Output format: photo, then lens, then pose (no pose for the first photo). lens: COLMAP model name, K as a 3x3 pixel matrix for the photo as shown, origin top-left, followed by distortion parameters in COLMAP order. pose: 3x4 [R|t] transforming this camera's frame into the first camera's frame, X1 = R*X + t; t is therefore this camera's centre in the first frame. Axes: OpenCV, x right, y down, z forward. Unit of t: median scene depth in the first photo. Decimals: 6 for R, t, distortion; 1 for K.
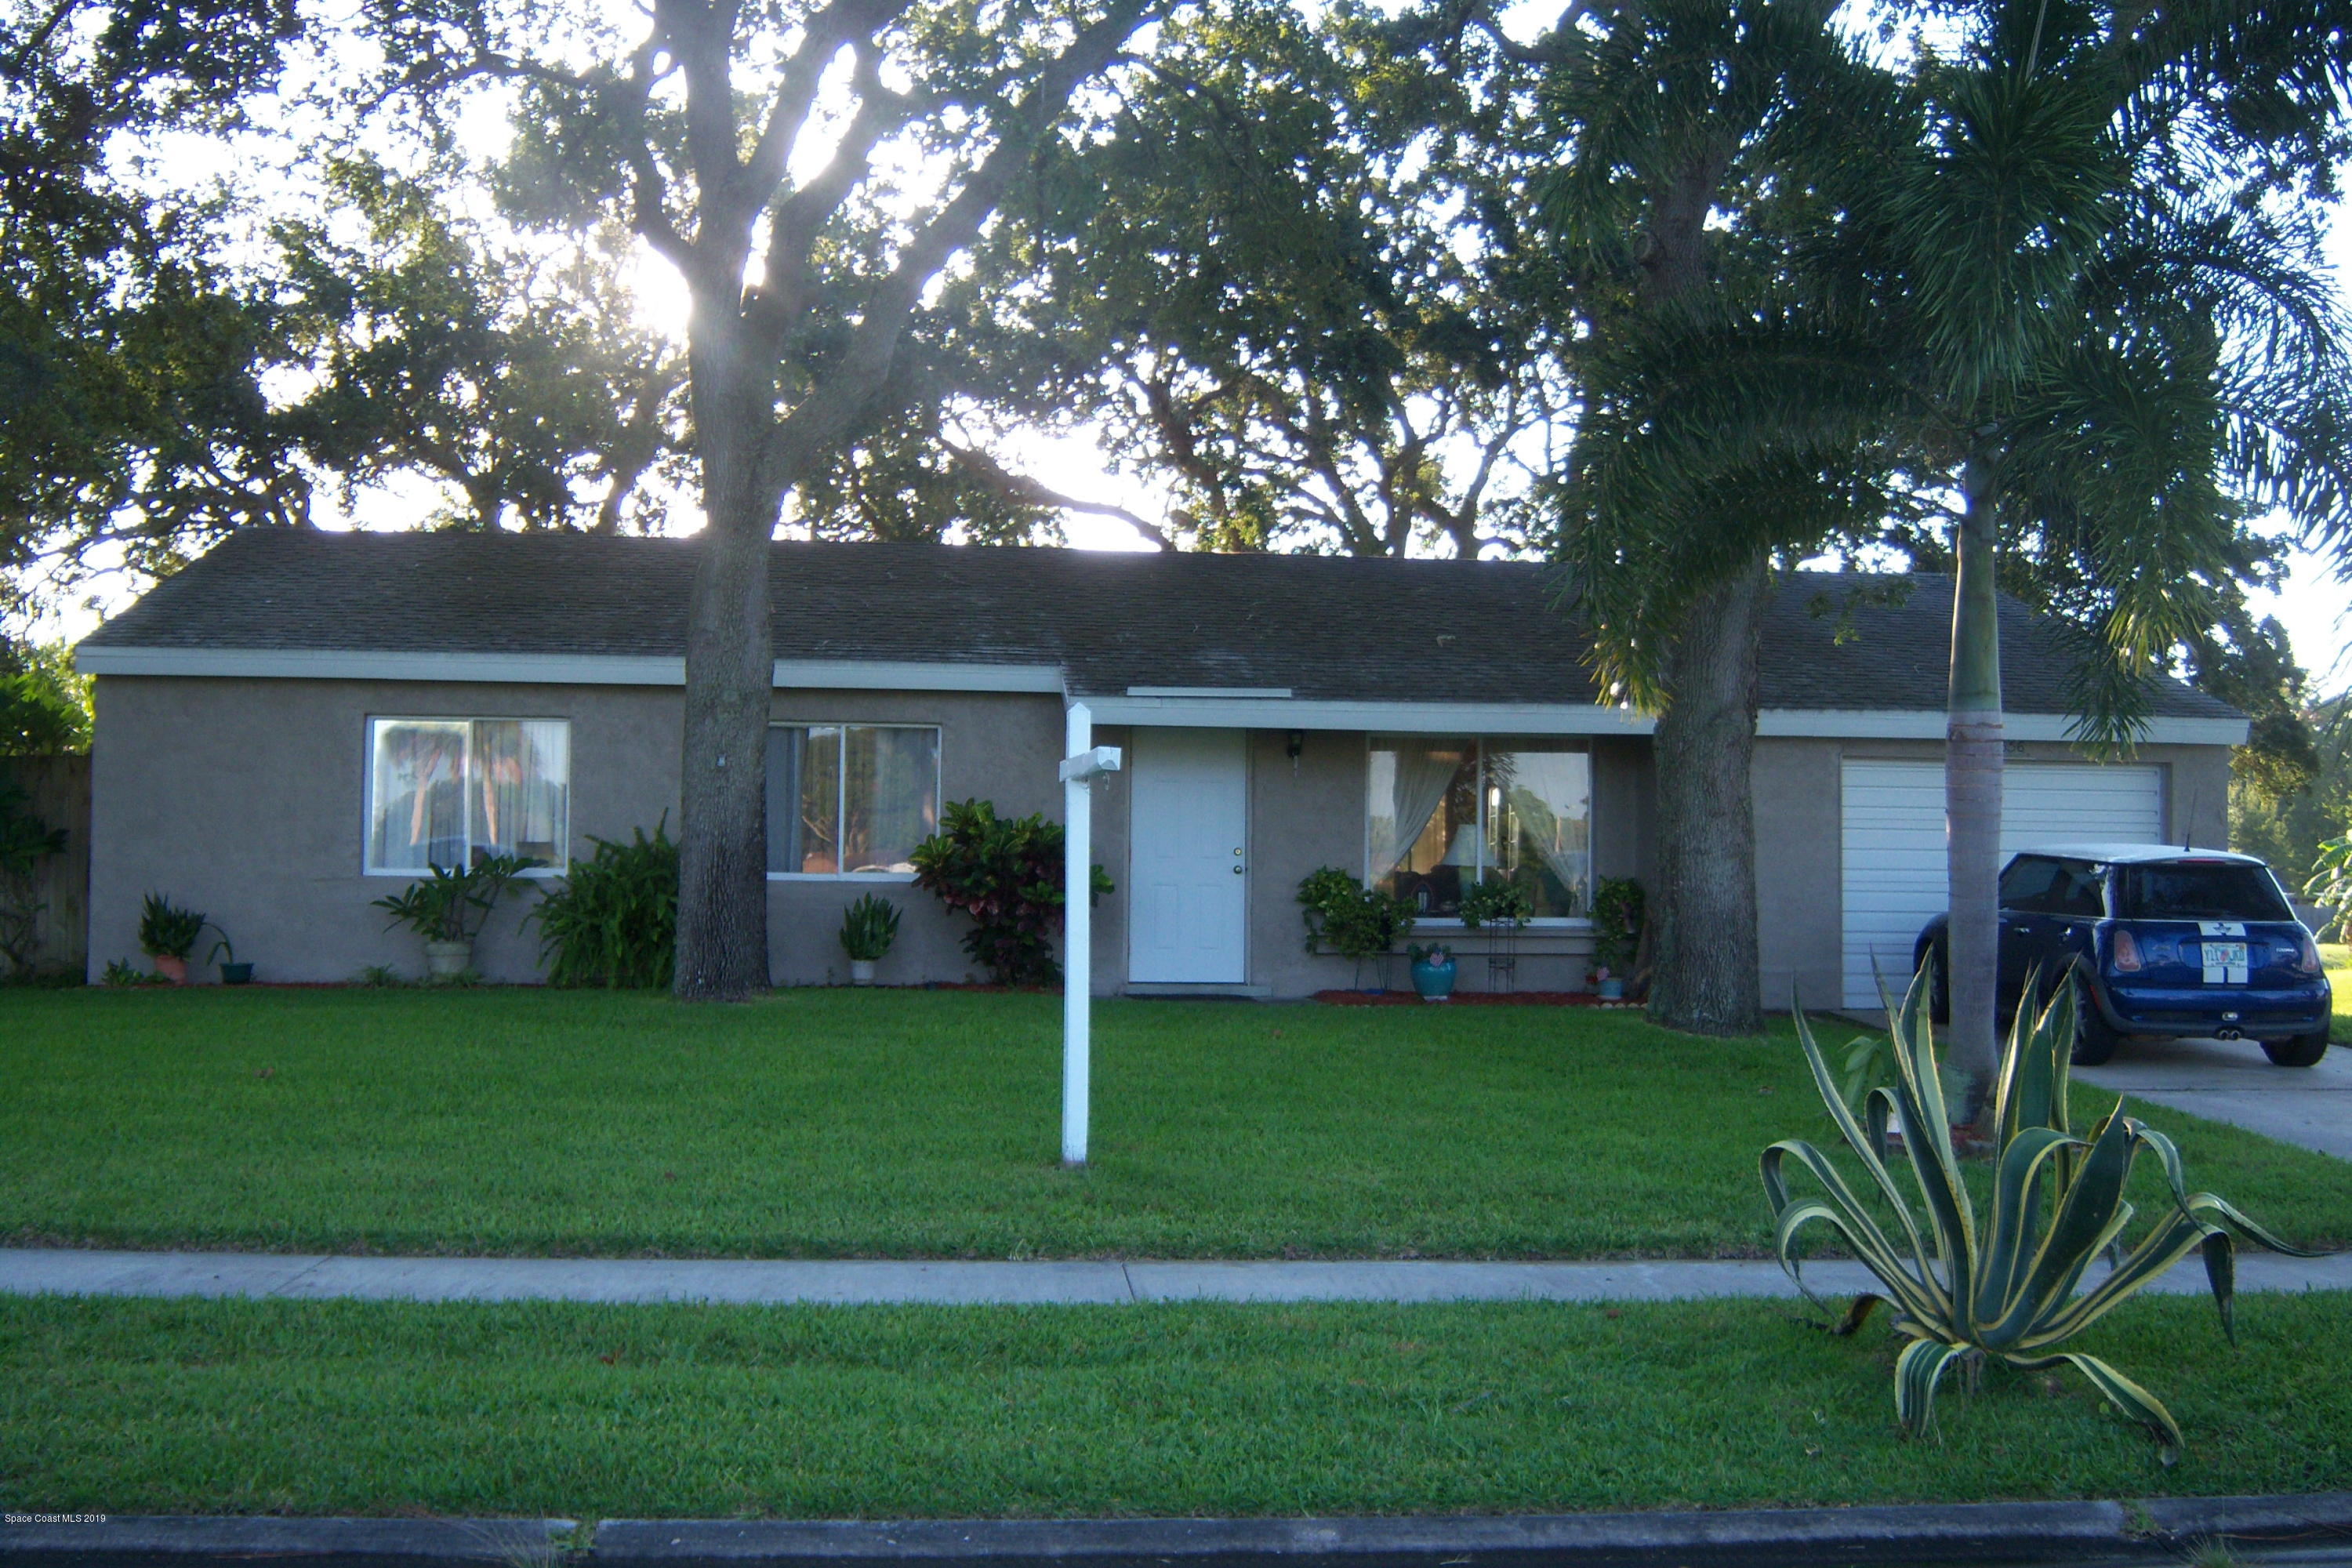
lens RADIAL K [[2519.5, 0, 1176.7], [0, 2519.5, 787.6], [0, 0, 1]] dist [-0.104718, 0.000000]
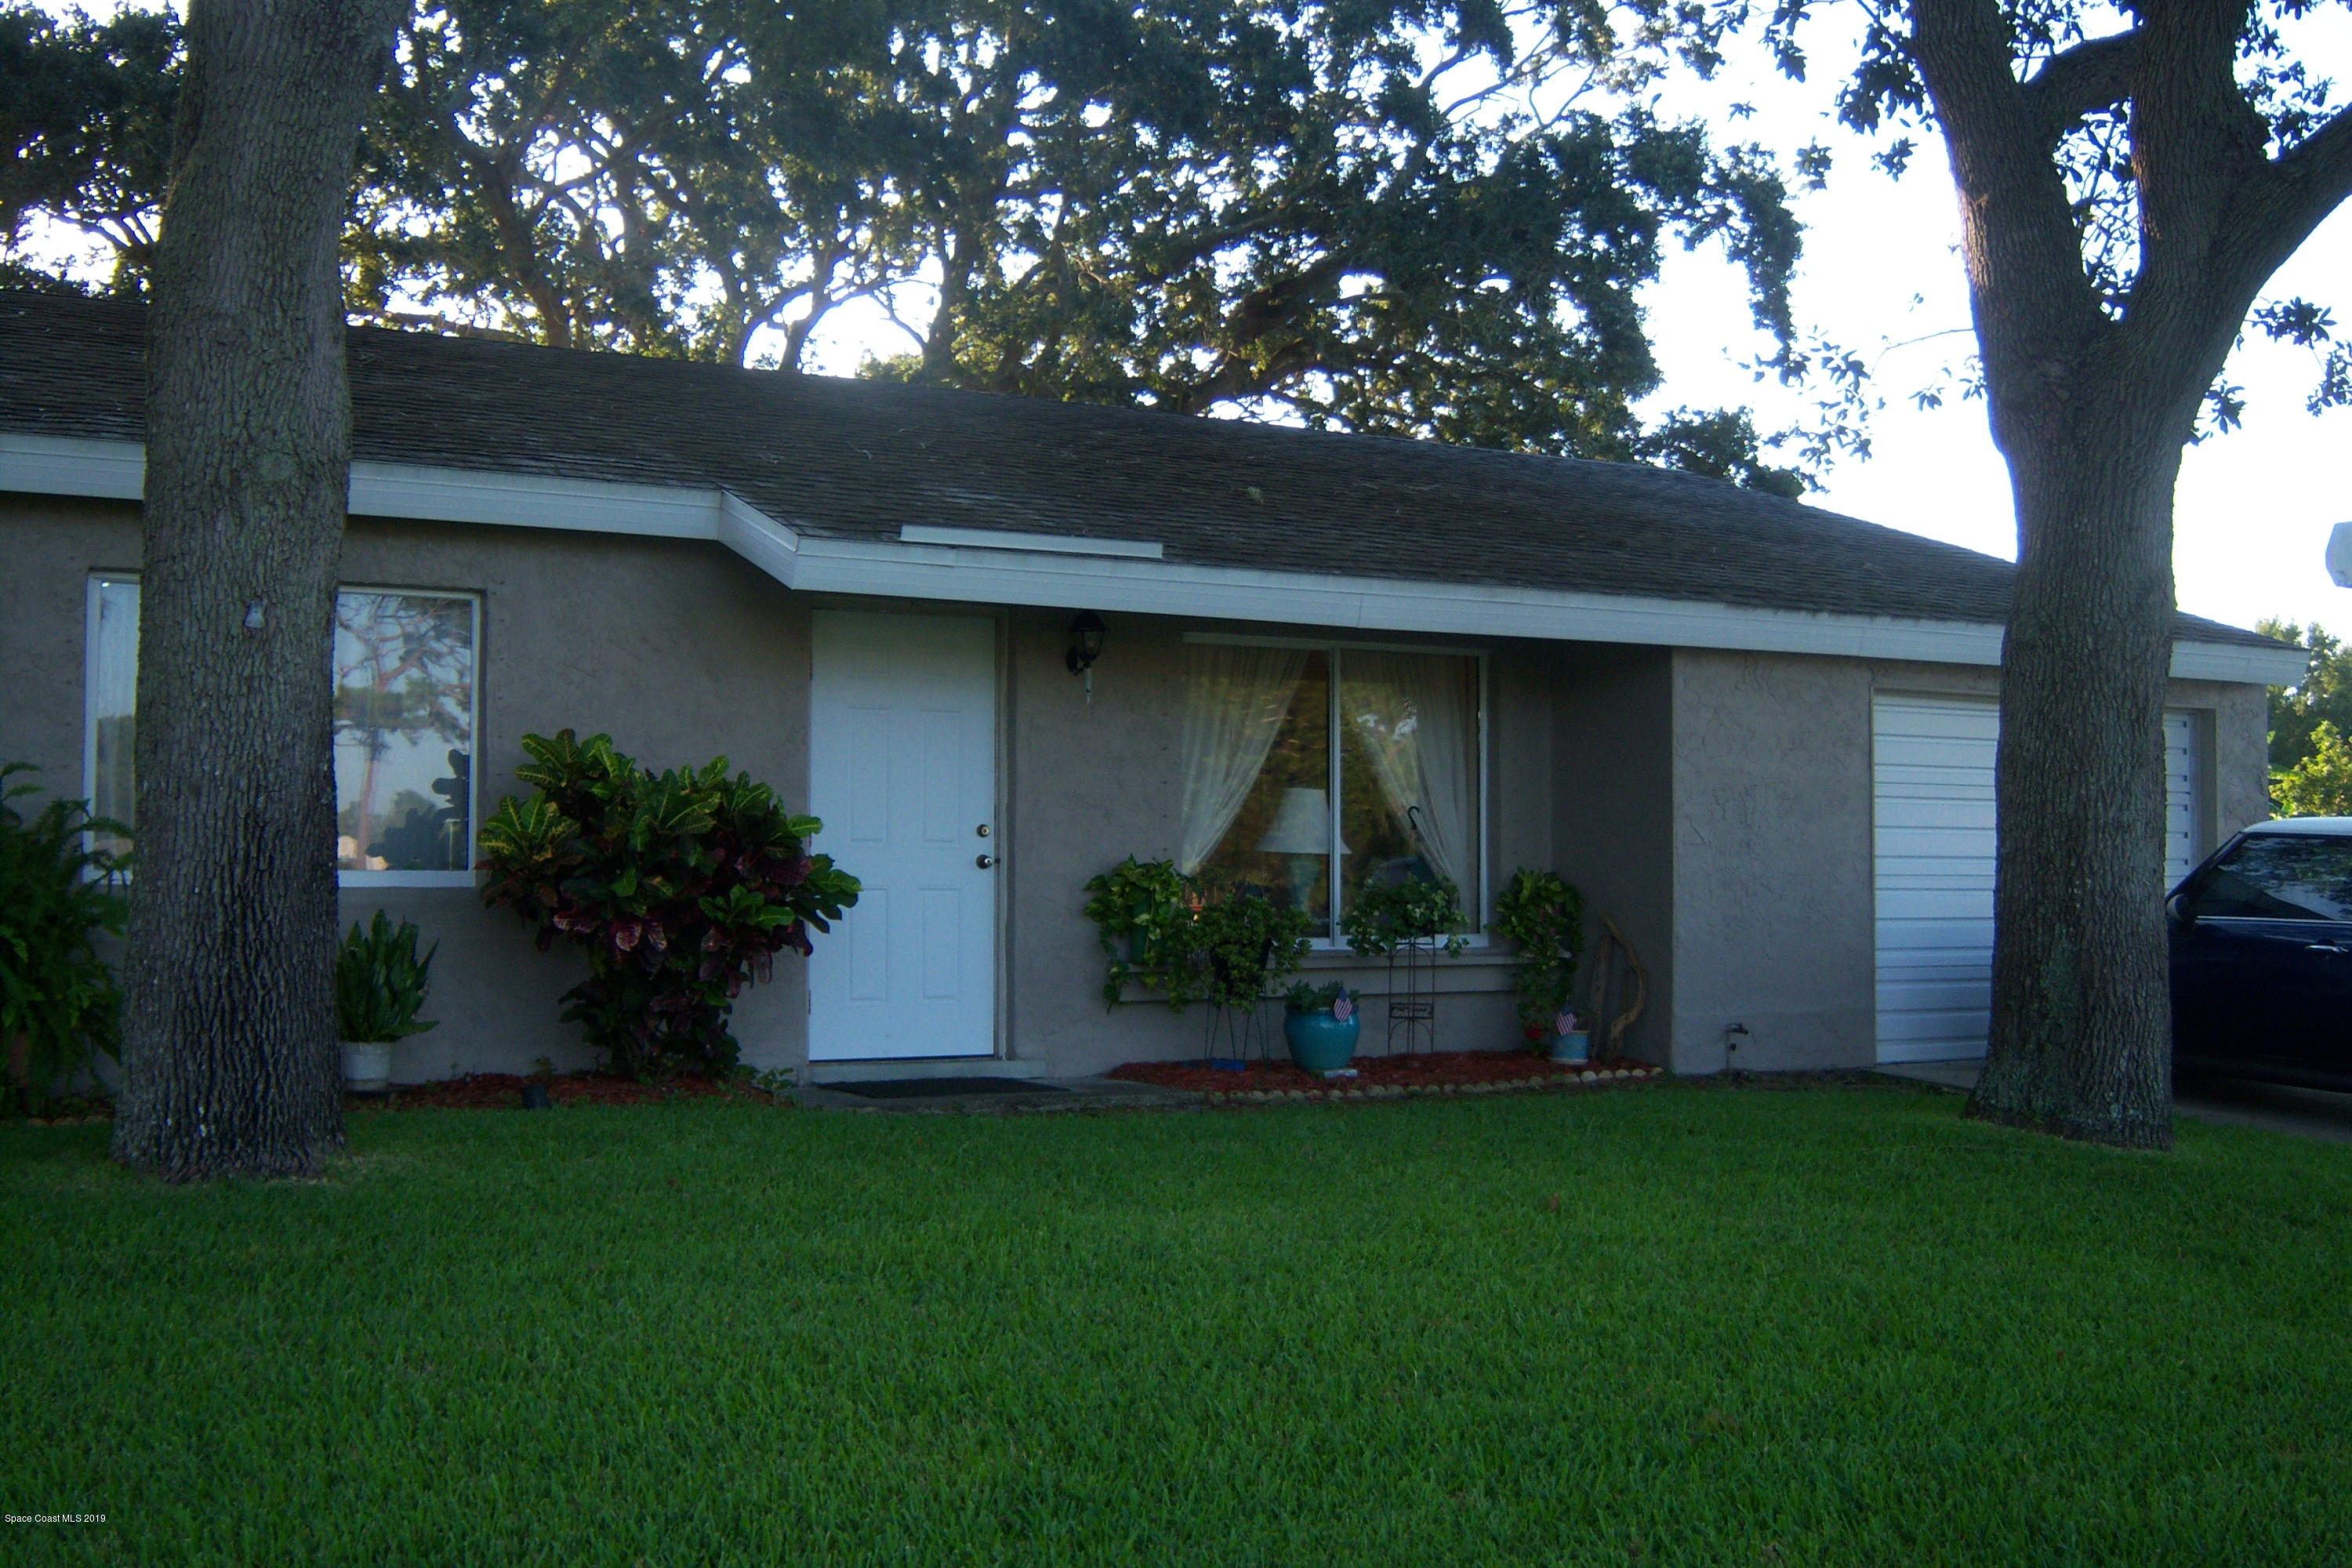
lens RADIAL K [[2519.5, 0, 1174.6], [0, 2519.5, 789.9], [0, 0, 1]] dist [-0.104718, 0.000000]
pose [[0.914303, 0.006900, 0.404972, -0.176897], [-0.009475, 0.999946, 0.004355, 0.013400], [-0.404920, -0.007819, 0.914319, 0.462854]]
